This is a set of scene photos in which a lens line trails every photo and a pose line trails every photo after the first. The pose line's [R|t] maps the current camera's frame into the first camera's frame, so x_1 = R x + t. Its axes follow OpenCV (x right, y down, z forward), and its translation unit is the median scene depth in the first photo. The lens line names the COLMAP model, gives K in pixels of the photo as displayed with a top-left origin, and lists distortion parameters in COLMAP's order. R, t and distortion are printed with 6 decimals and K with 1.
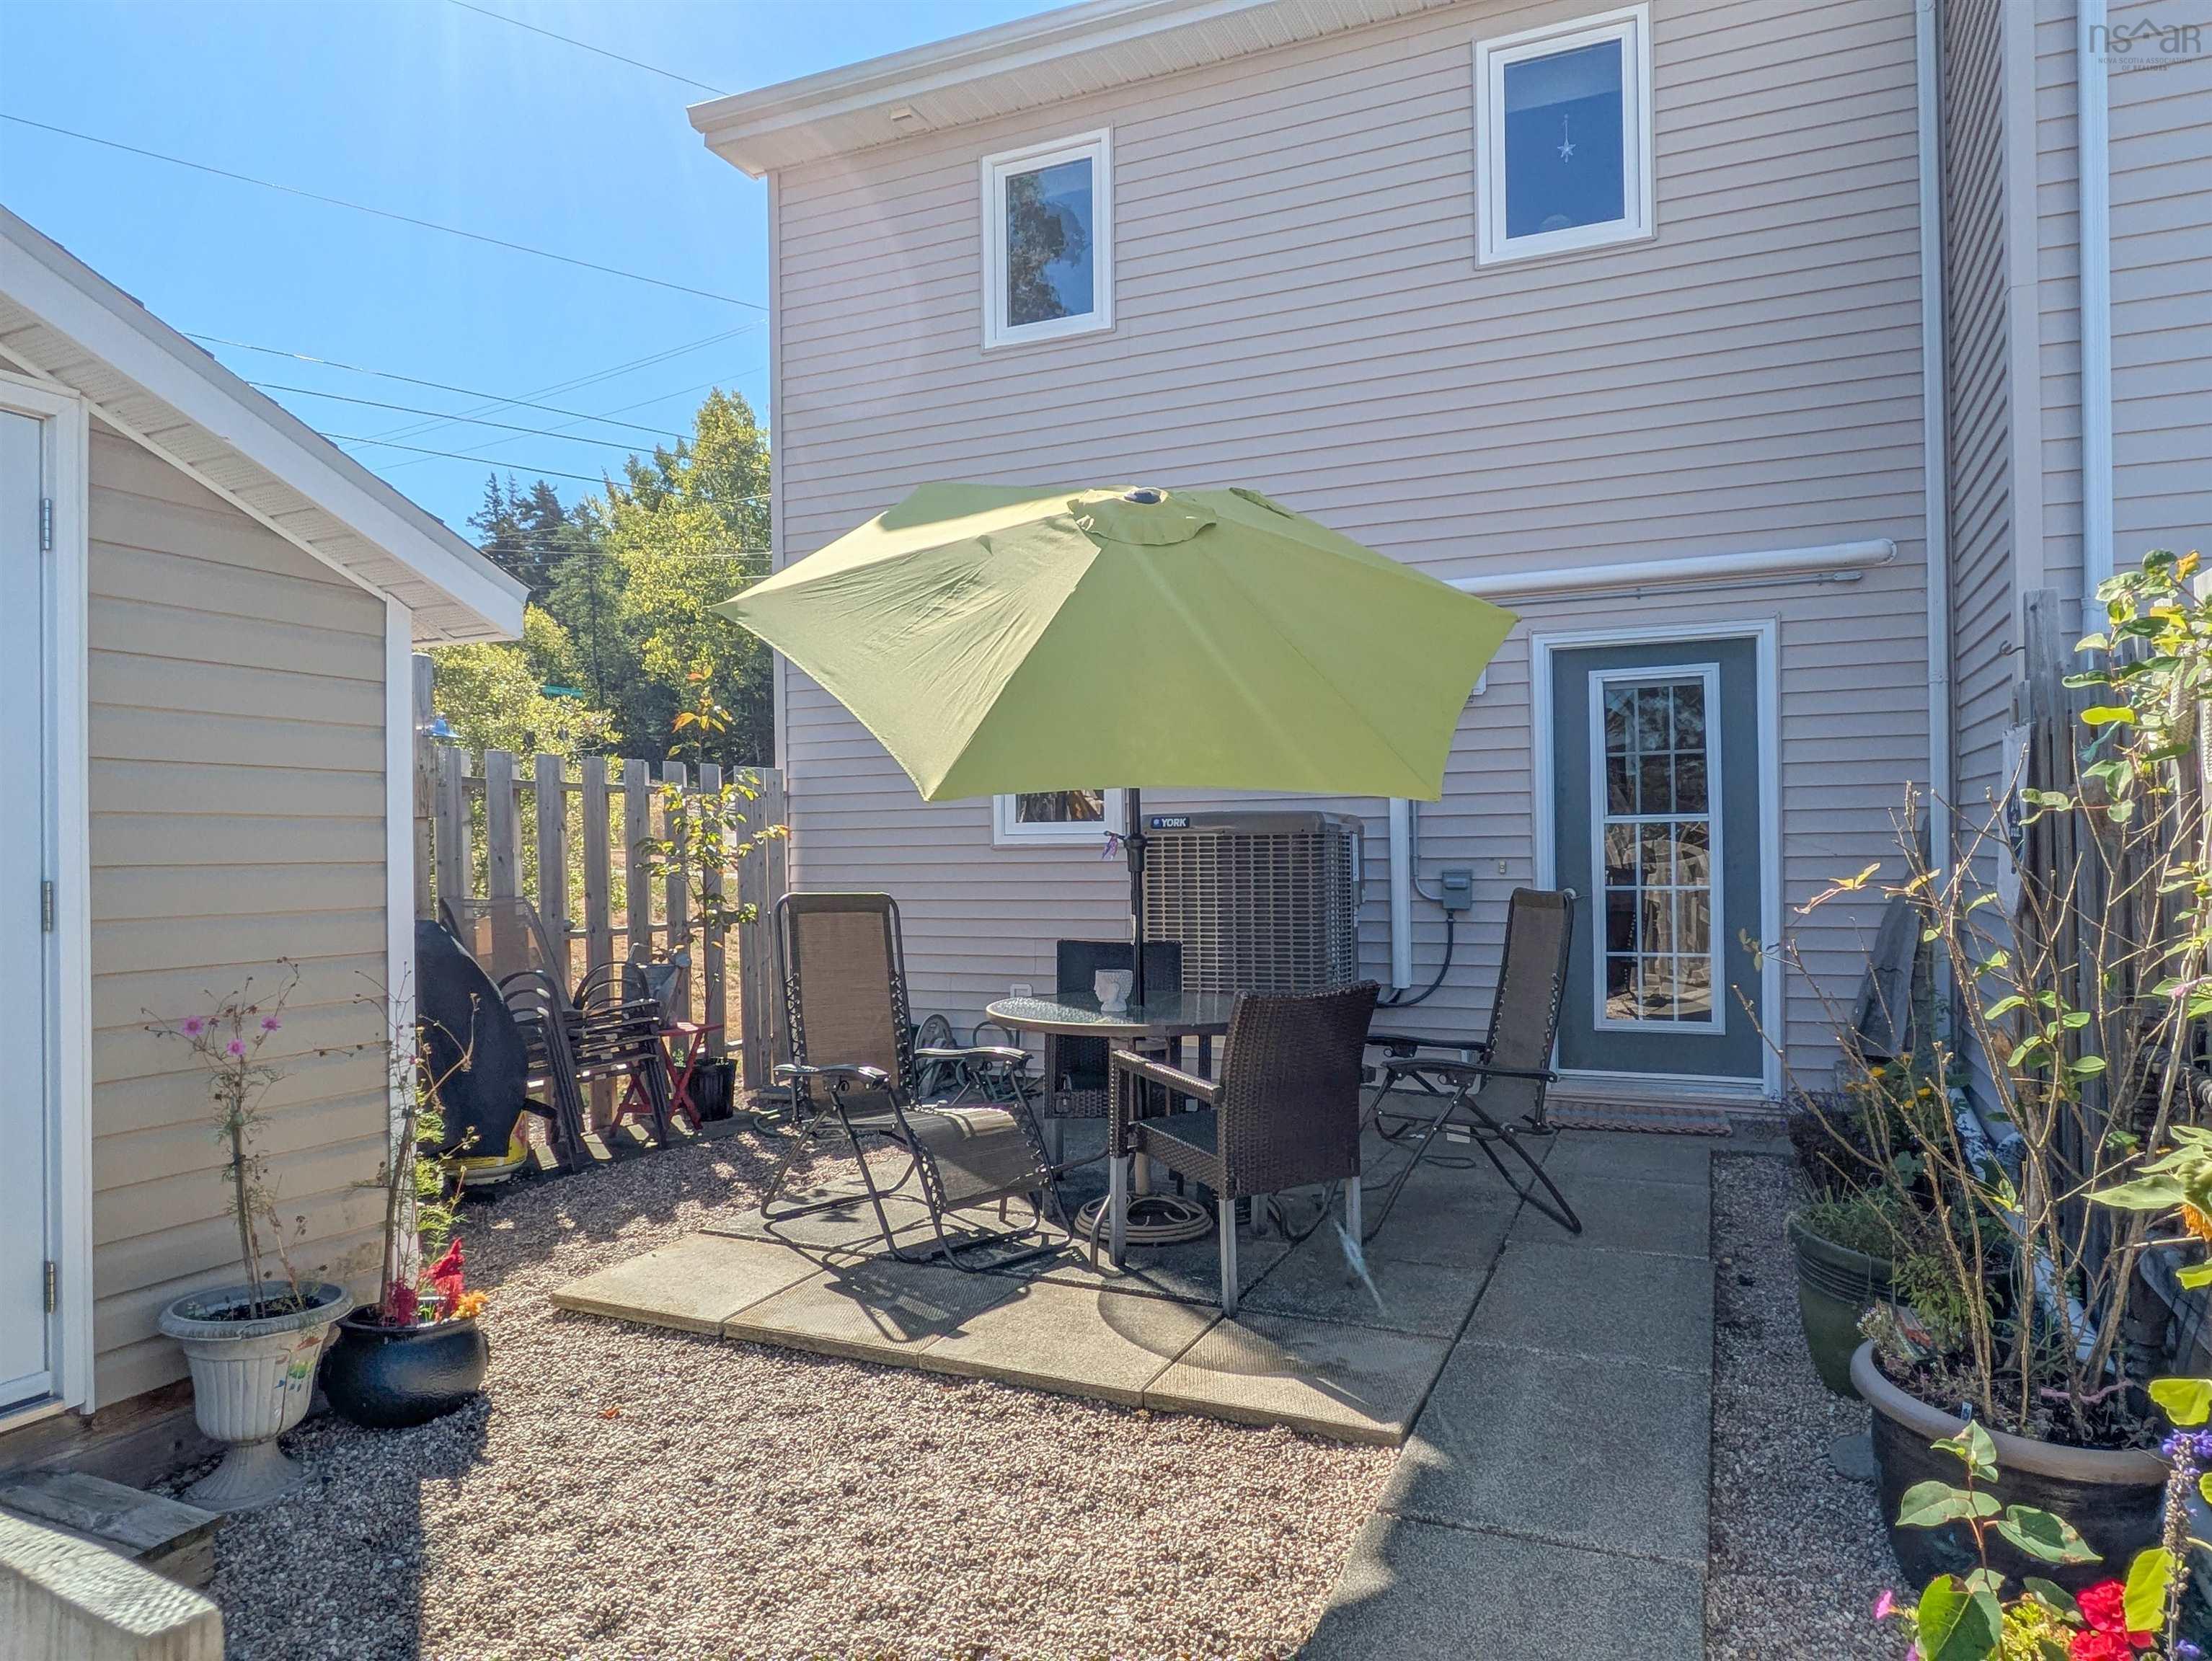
lens RADIAL K [[1152.8, 0, 1160.8], [0, 1152.8, 868.5], [0, 0, 1]] dist [0.003078, -0.000036]
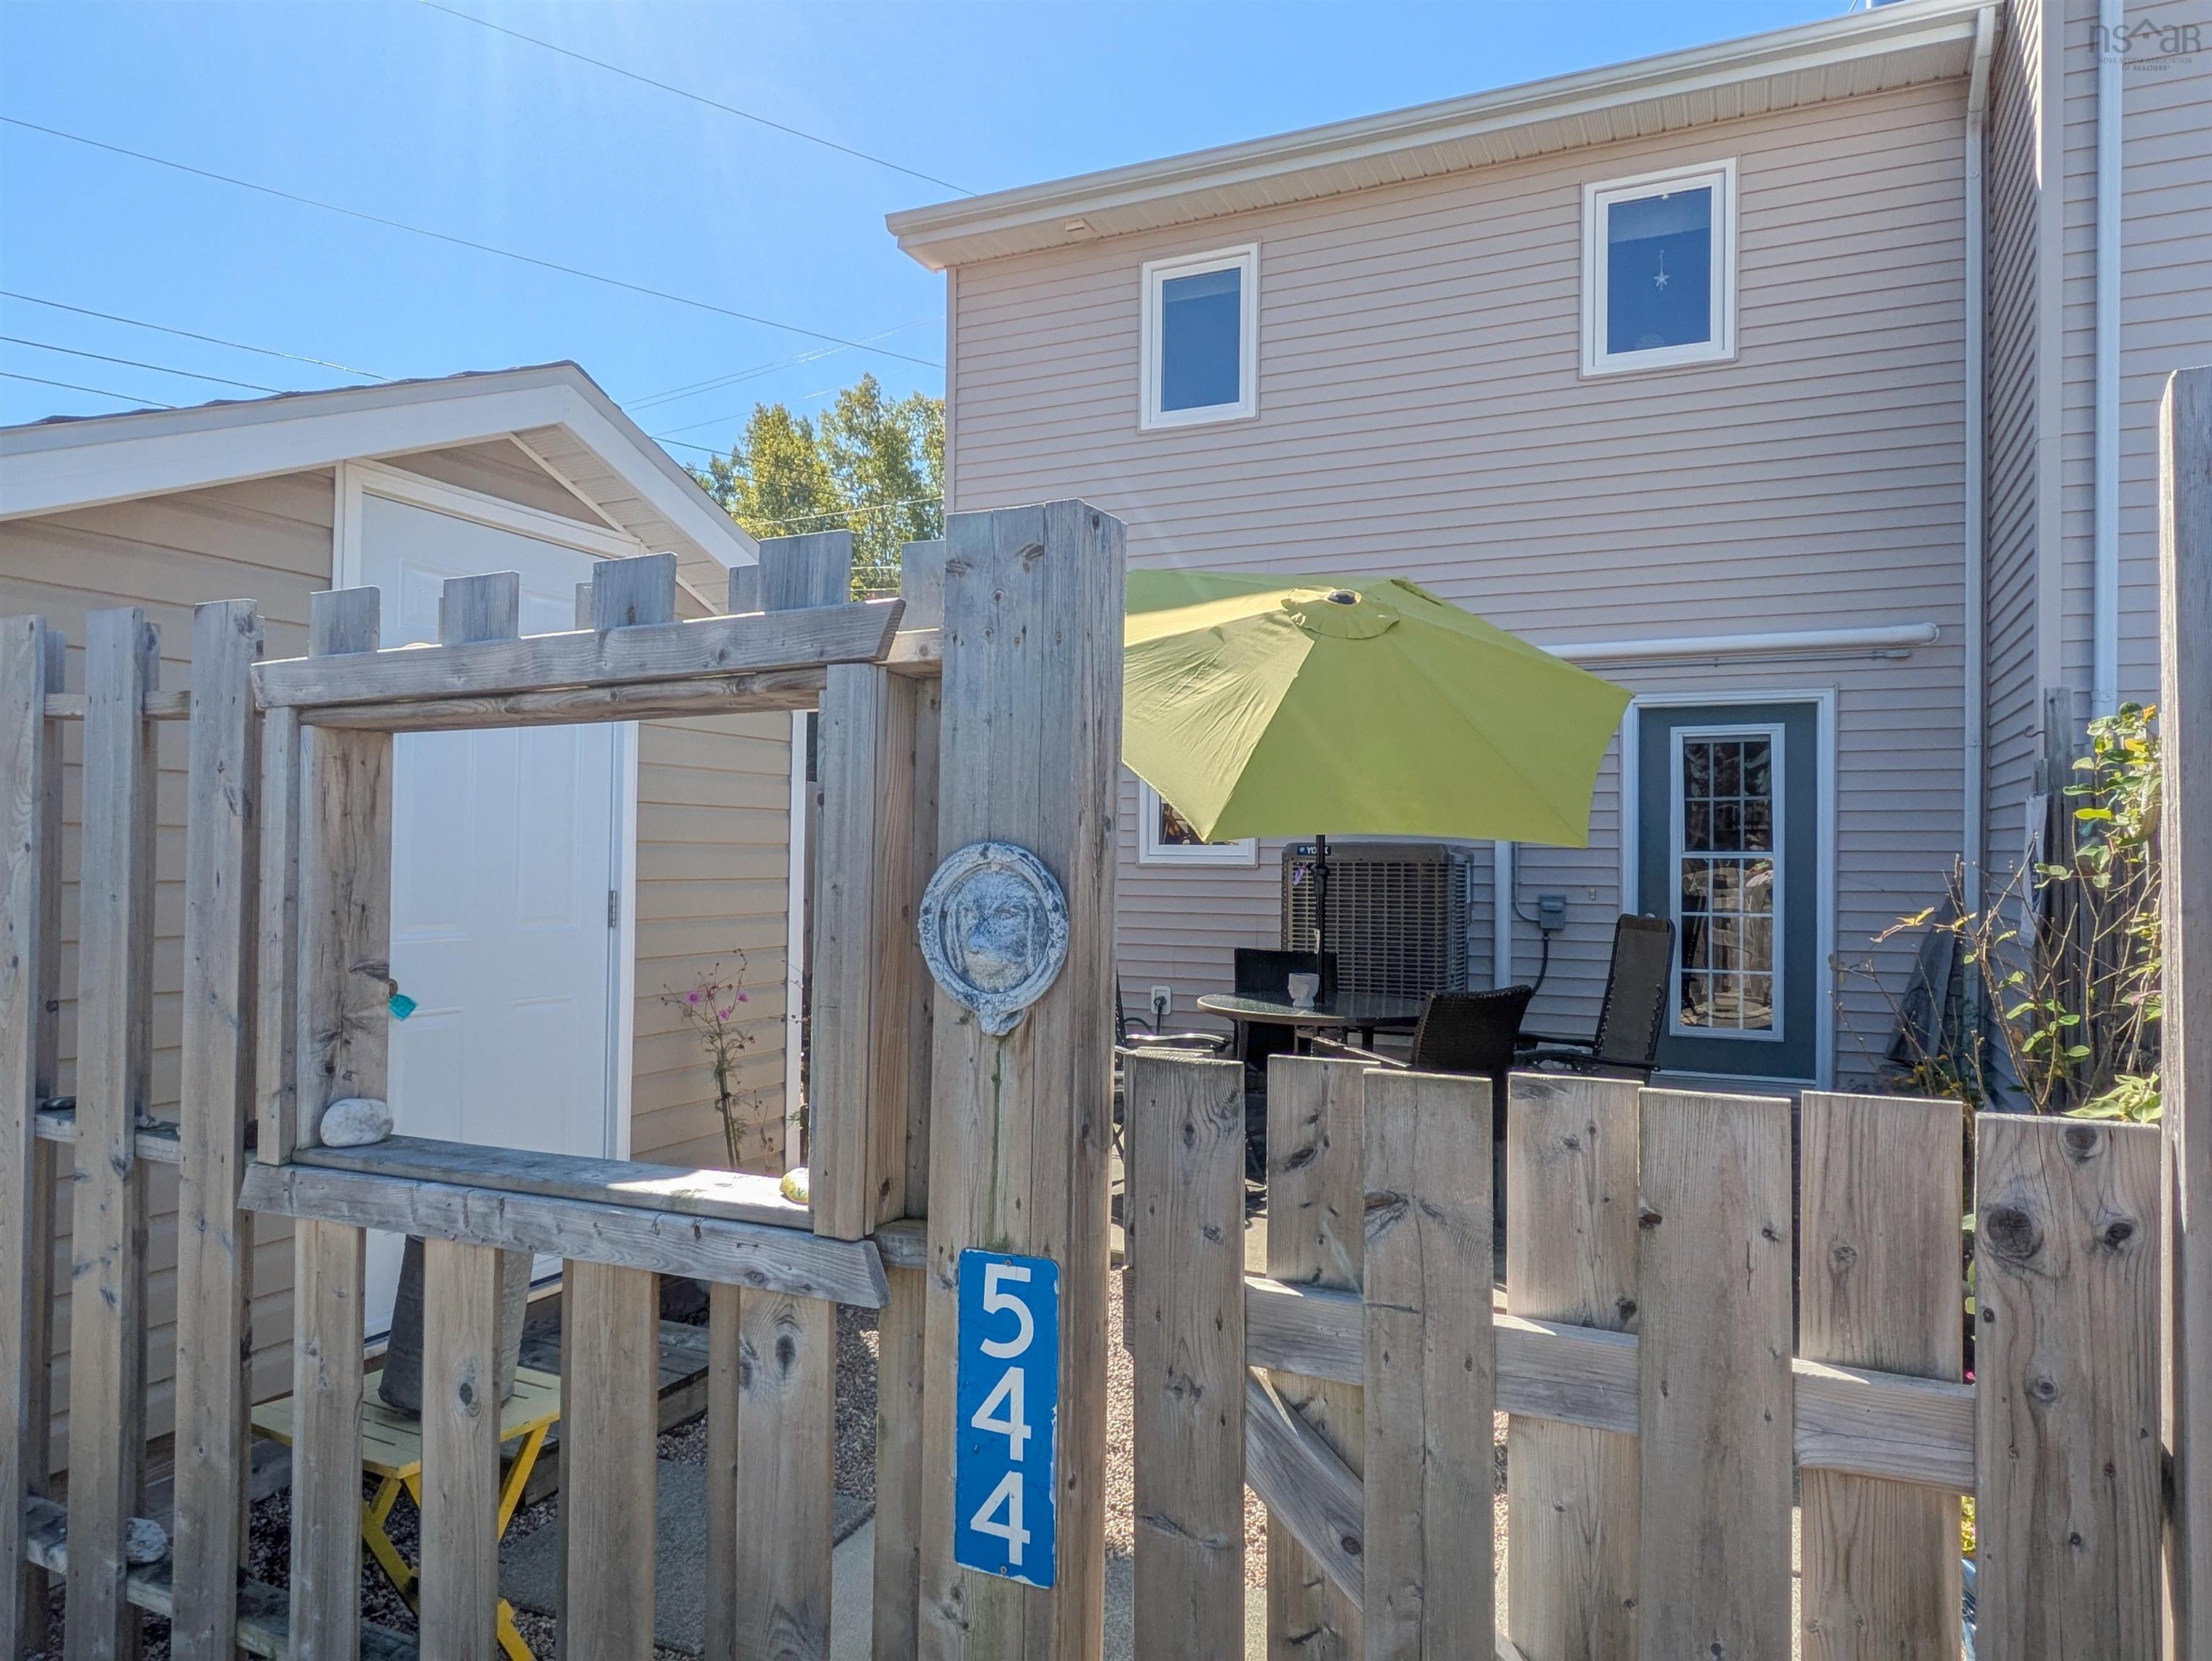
lens RADIAL K [[1205.7, 0, 1138.6], [0, 1205.7, 871.9], [0, 0, 1]] dist [0.007655, -0.002595]
pose [[0.999766, 0.021041, -0.005092, -0.170474], [-0.021052, 0.999776, -0.002018, -0.012084], [0.005049, 0.002125, 0.999985, -0.240817]]
